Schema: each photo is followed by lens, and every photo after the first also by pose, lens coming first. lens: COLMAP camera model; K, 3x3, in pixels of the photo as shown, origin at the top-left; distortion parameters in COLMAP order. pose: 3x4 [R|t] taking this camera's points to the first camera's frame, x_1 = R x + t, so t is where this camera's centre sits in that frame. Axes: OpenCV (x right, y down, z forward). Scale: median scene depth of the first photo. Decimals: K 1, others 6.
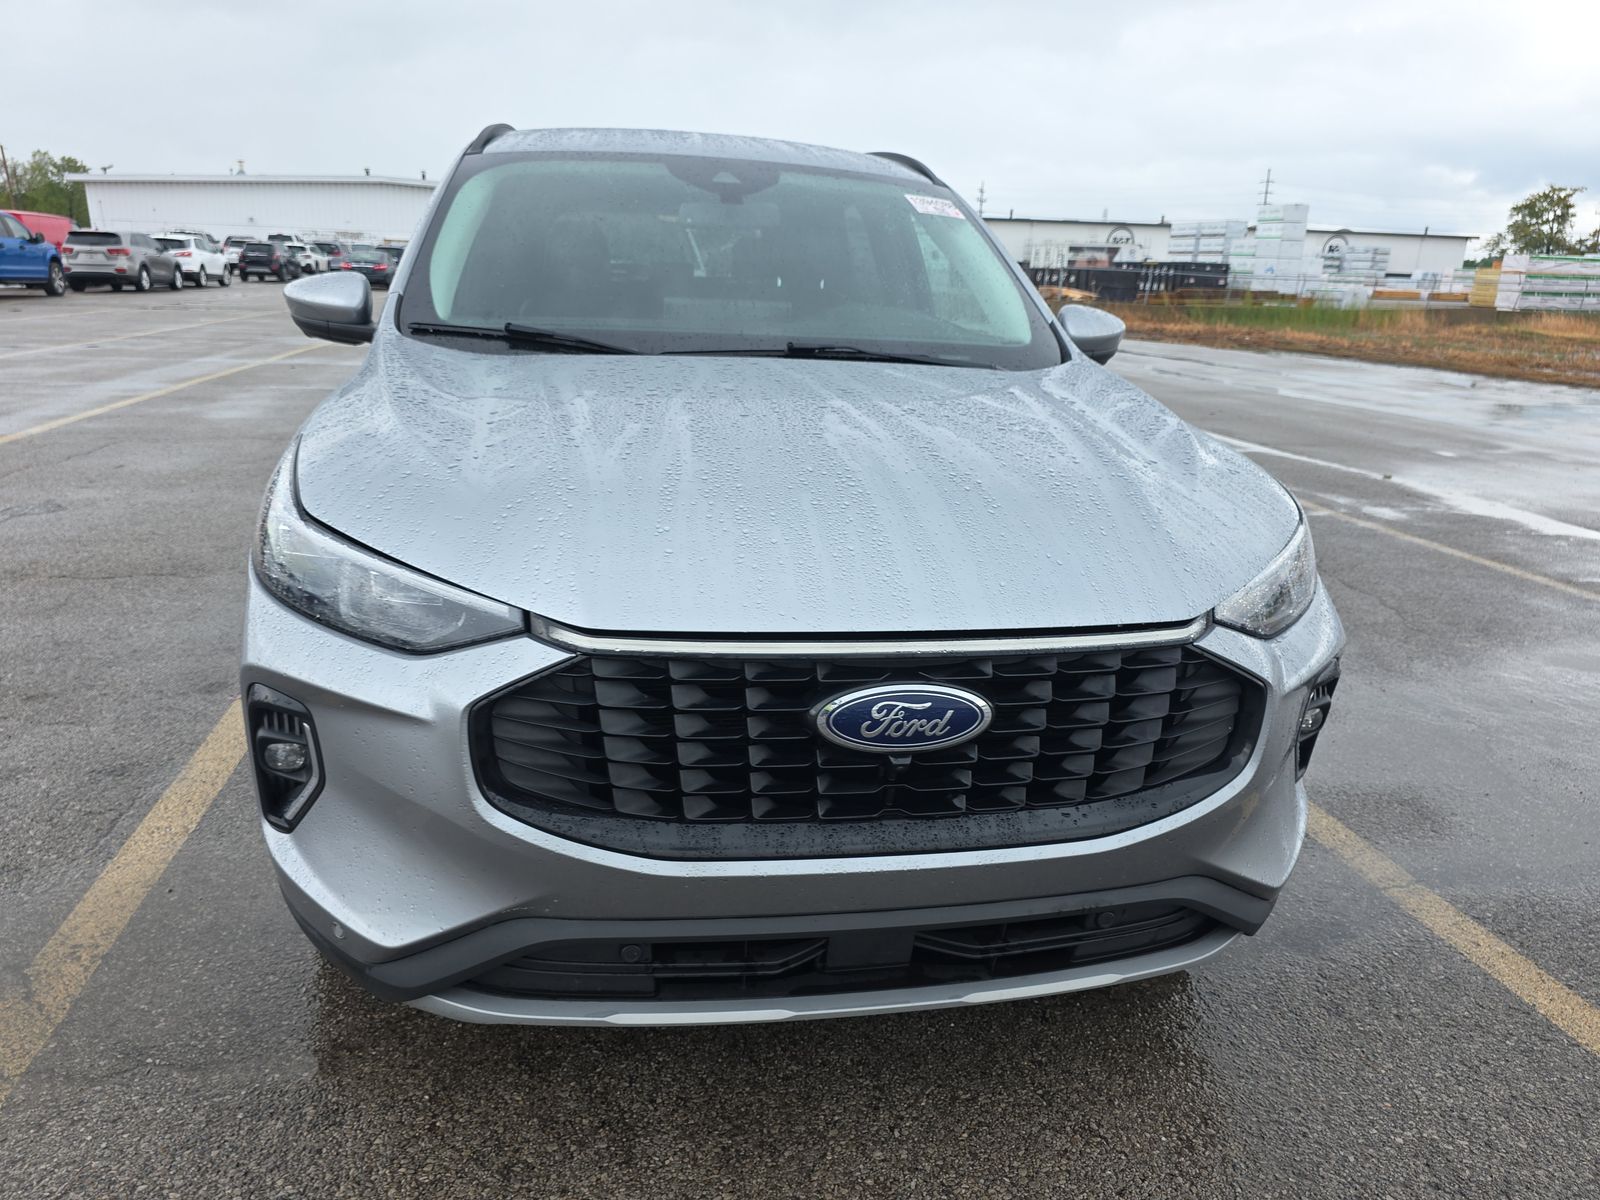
lens RADIAL K [[1084.4, 0, 798.1], [0, 1084.4, 638.7], [0, 0, 1]] dist [0.040604, -0.001567]
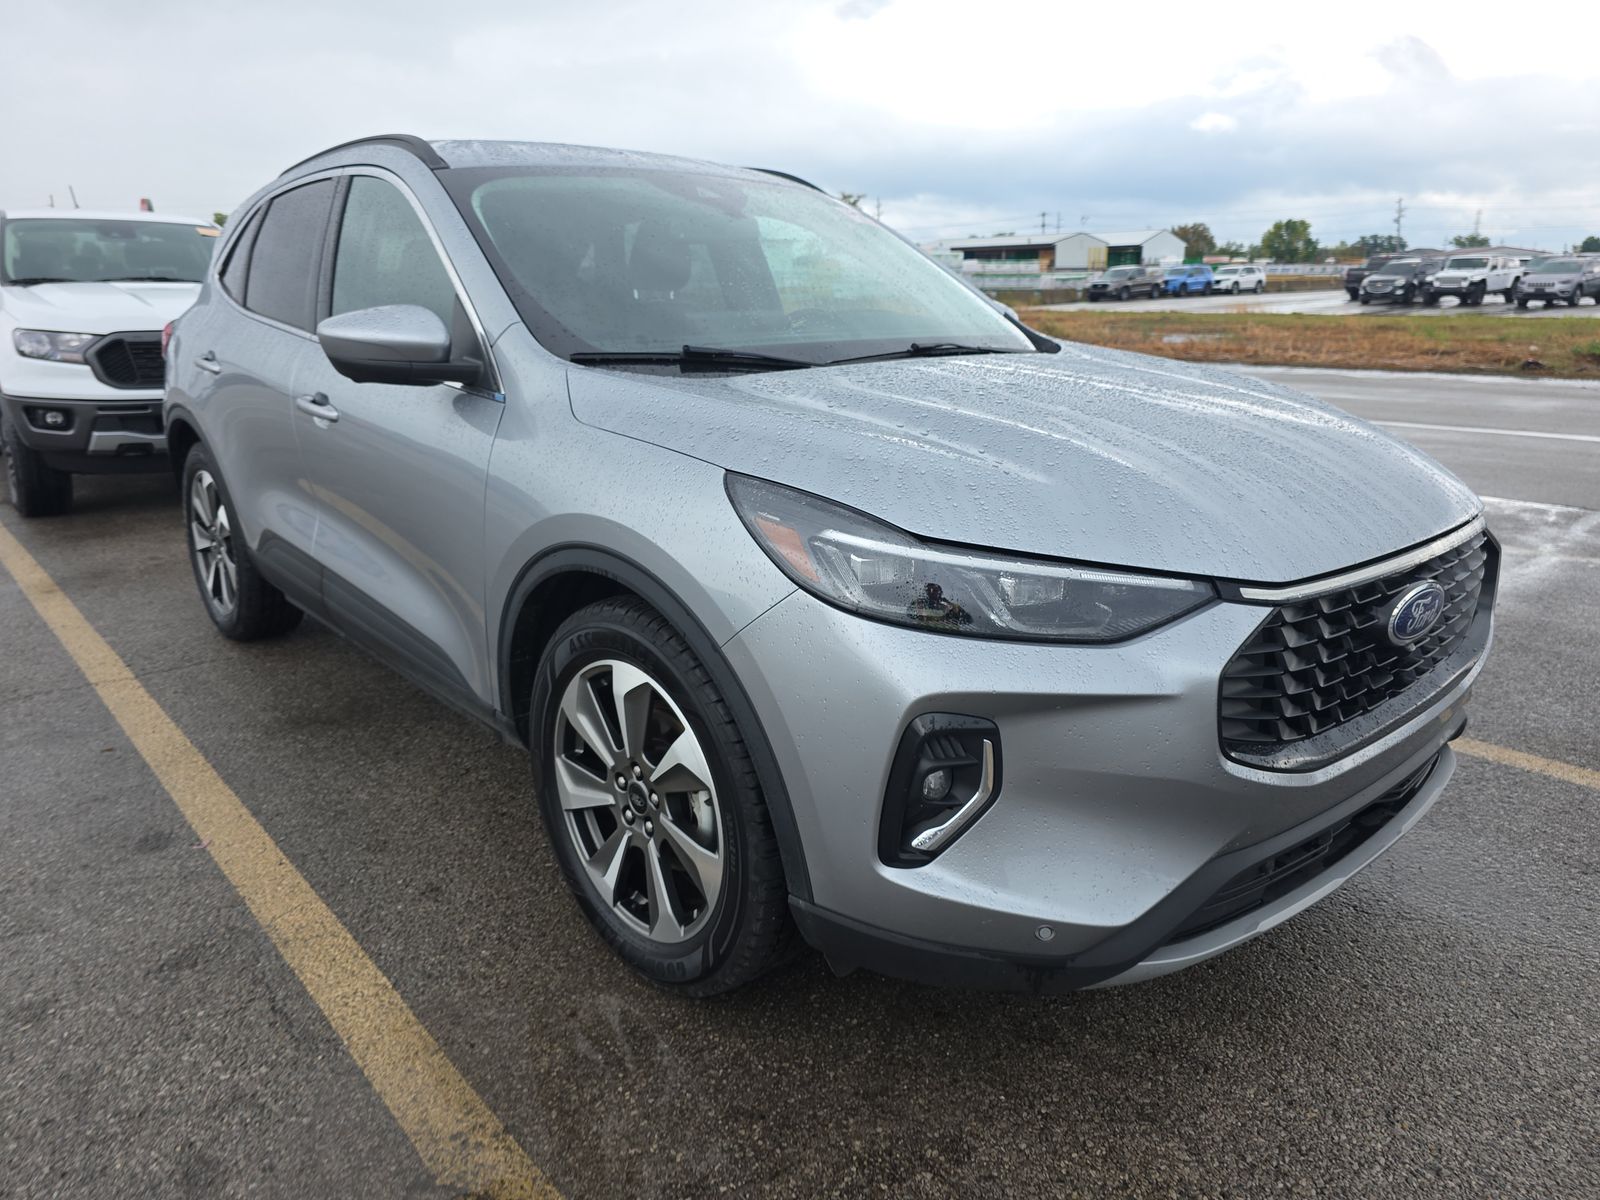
lens RADIAL K [[1077.9, 0, 788.4], [0, 1077.9, 600.0], [0, 0, 1]] dist [0.062810, -0.055399]
pose [[0.858115, -0.184361, 0.479219, -0.925074], [0.200176, 0.979587, 0.018411, -0.090782], [-0.472831, 0.080130, 0.877502, 0.178785]]
